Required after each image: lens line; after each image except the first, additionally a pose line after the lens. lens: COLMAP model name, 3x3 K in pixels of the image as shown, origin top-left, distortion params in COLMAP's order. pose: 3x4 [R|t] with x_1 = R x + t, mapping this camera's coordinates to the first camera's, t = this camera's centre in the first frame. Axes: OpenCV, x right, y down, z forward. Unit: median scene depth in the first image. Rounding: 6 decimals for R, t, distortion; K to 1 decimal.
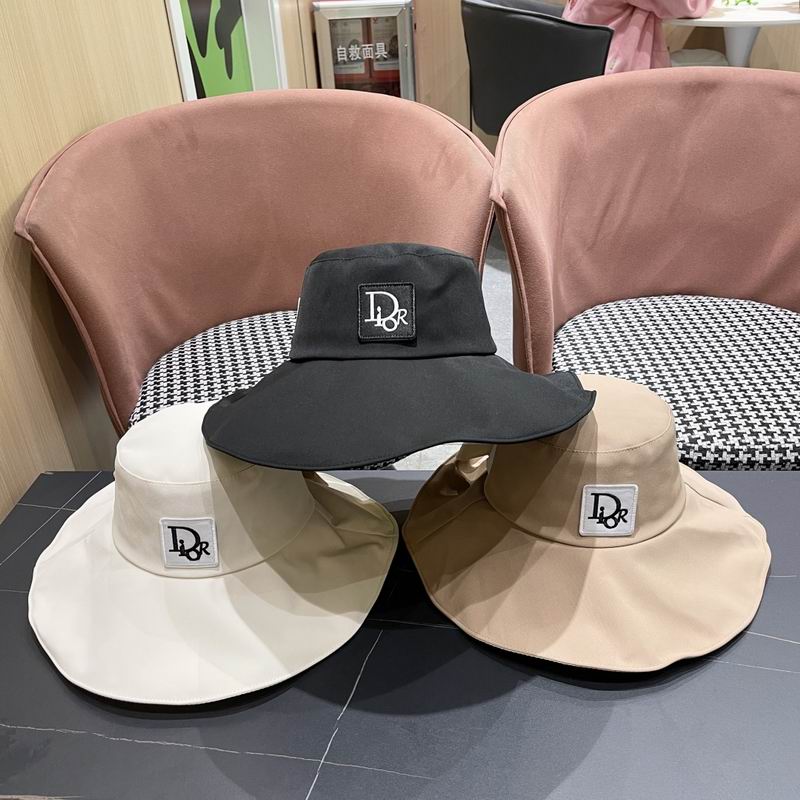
lens RADIAL K [[830.0, 0, 397.6], [0, 830.0, 405.0], [0, 0, 1]] dist [0.014875, 0.000000]
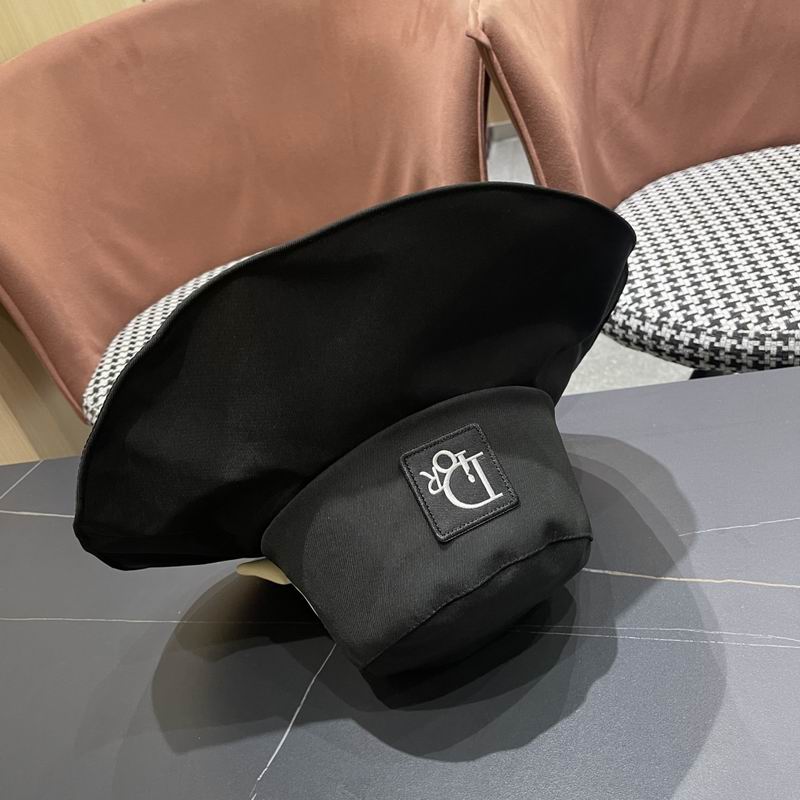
lens RADIAL K [[830.0, 0, 410.3], [0, 830.0, 406.1], [0, 0, 1]] dist [0.014875, 0.000000]
pose [[0.982112, -0.119969, -0.145132, 0.114797], [0.126290, 0.991372, 0.035118, 0.039482], [0.139666, -0.052819, 0.988789, 0.219011]]
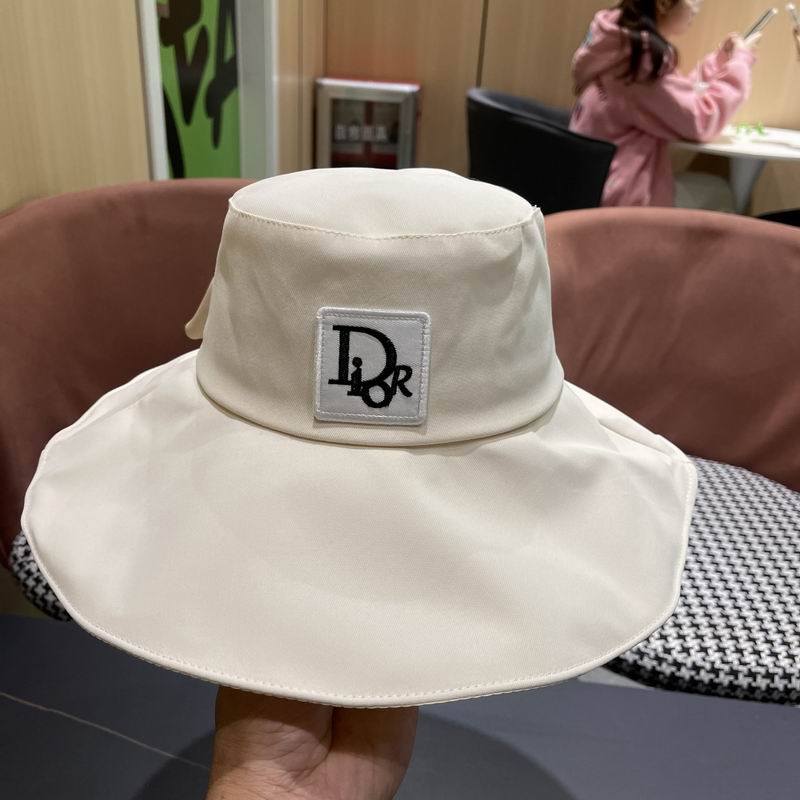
lens RADIAL K [[828.6, 0, 401.2], [0, 828.6, 398.7], [0, 0, 1]] dist [0.015246, 0.000000]
pose [[0.993512, 0.111083, 0.024384, 0.032500], [-0.108793, 0.990772, -0.080845, -0.100059], [-0.033140, 0.077668, 0.996428, 0.127610]]
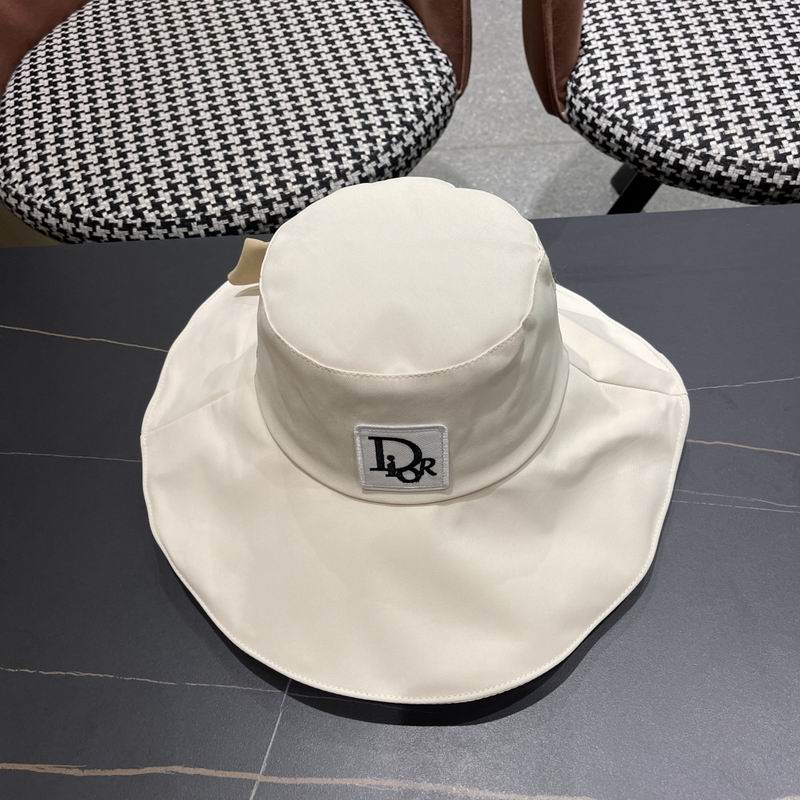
lens RADIAL K [[830.0, 0, 405.3], [0, 830.0, 417.0], [0, 0, 1]] dist [0.014875, 0.000000]
pose [[0.997789, -0.066448, 0.001253, 0.019552], [0.059654, 0.903763, 0.423857, -0.067722], [-0.029297, -0.422845, 0.905728, 0.243025]]
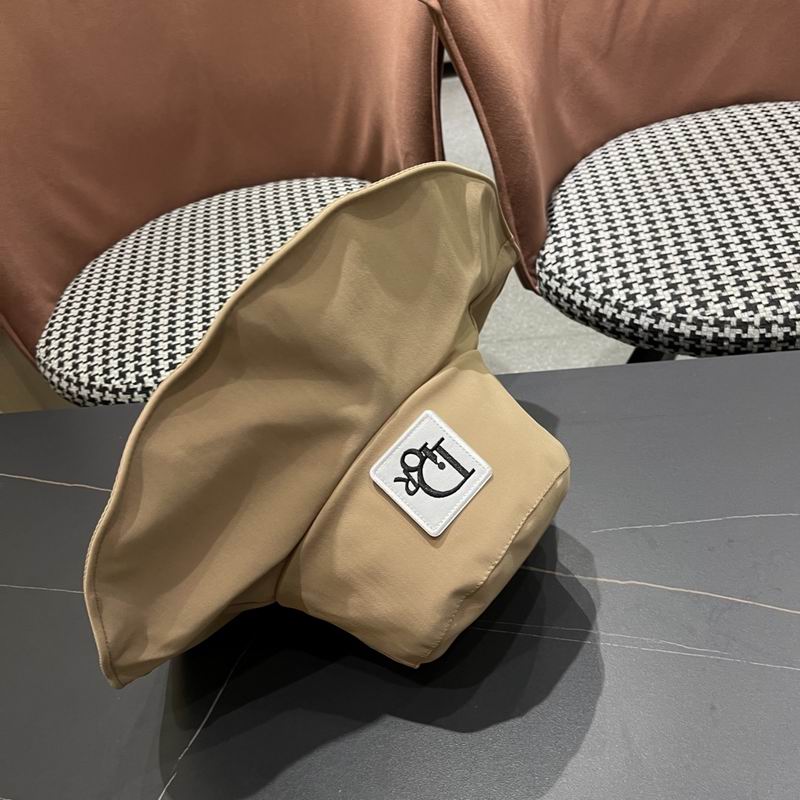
lens RADIAL K [[830.0, 0, 398.6], [0, 830.0, 400.3], [0, 0, 1]] dist [0.014875, 0.000000]
pose [[0.984905, -0.078382, -0.154333, 0.158485], [0.101236, 0.984048, 0.146287, -0.014328], [0.140405, -0.159703, 0.977129, 0.218973]]
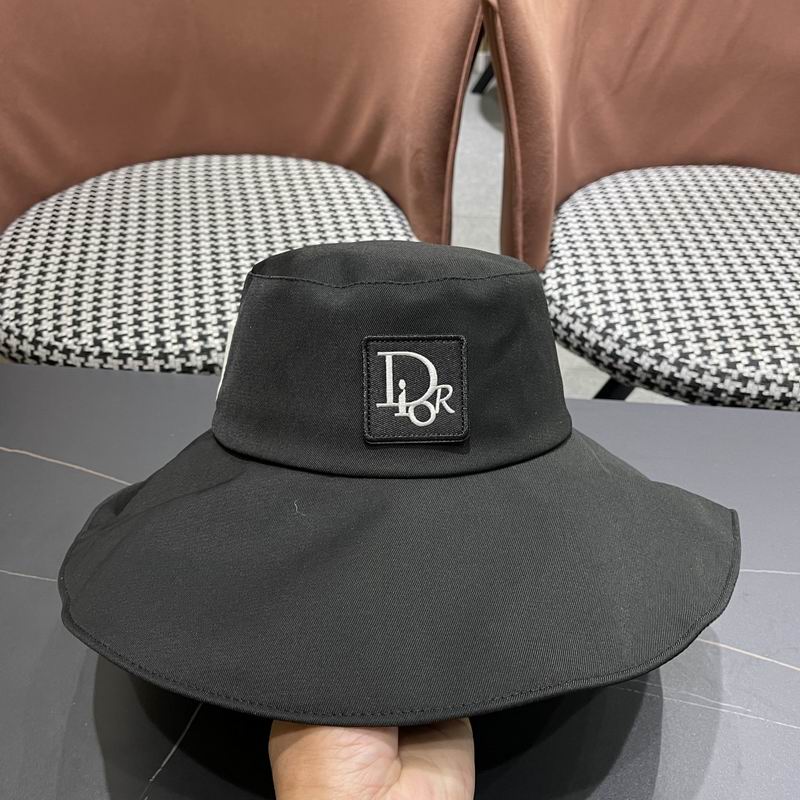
lens RADIAL K [[830.0, 0, 411.1], [0, 830.0, 409.9], [0, 0, 1]] dist [0.014875, 0.000000]
pose [[0.998210, 0.058513, 0.012333, 0.063425], [-0.059688, 0.987480, 0.146014, -0.006403], [-0.003635, -0.146489, 0.989206, 0.249566]]
